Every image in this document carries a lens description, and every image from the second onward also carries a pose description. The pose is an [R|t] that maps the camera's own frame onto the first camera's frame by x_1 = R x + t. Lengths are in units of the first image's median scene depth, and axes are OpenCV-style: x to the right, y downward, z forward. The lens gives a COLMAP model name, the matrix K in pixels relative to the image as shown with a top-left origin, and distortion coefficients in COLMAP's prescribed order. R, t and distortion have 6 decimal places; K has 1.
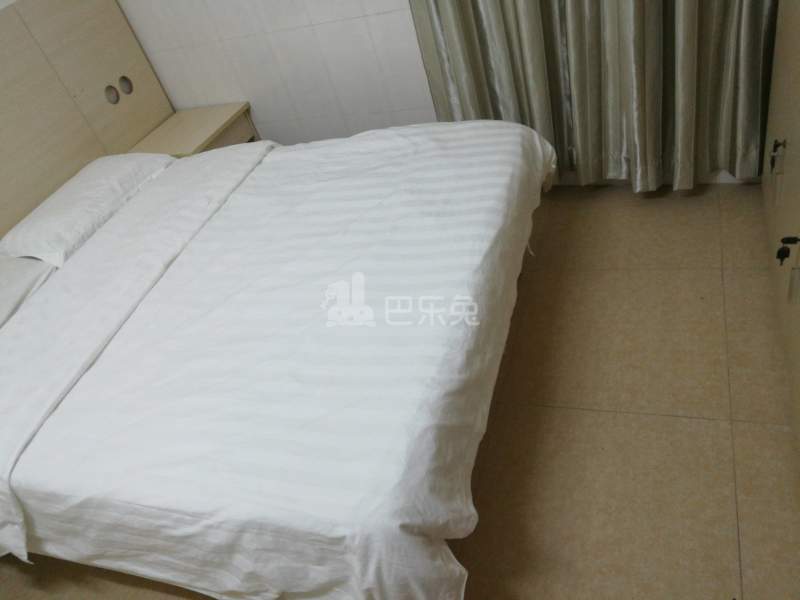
lens RADIAL K [[625.4, 0, 400.0], [0, 625.4, 300.0], [0, 0, 1]] dist [0.004605, 0.012063]
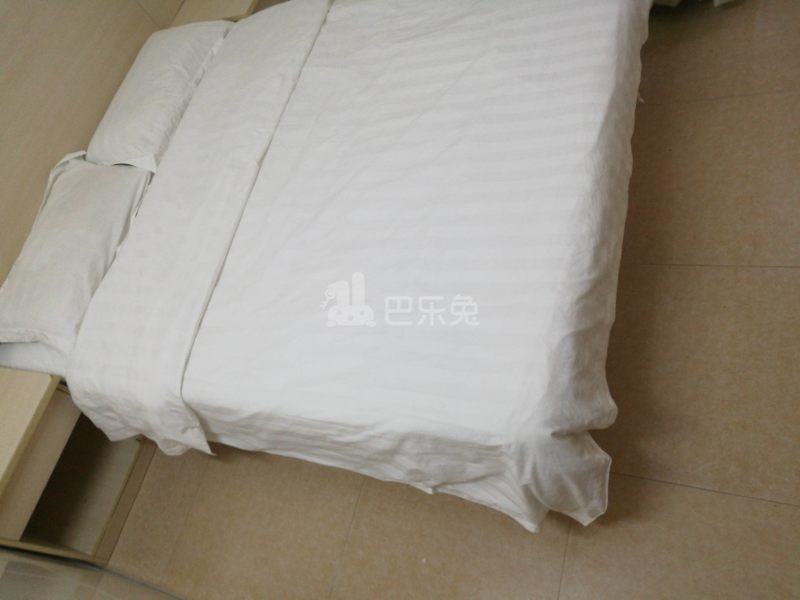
lens RADIAL K [[625.4, 0, 400.0], [0, 625.4, 300.0], [0, 0, 1]] dist [0.004605, 0.012063]
pose [[0.988277, -0.101207, -0.114309, -0.096944], [0.132232, 0.941657, 0.309510, -0.199729], [0.076315, -0.320997, 0.944001, 0.021428]]
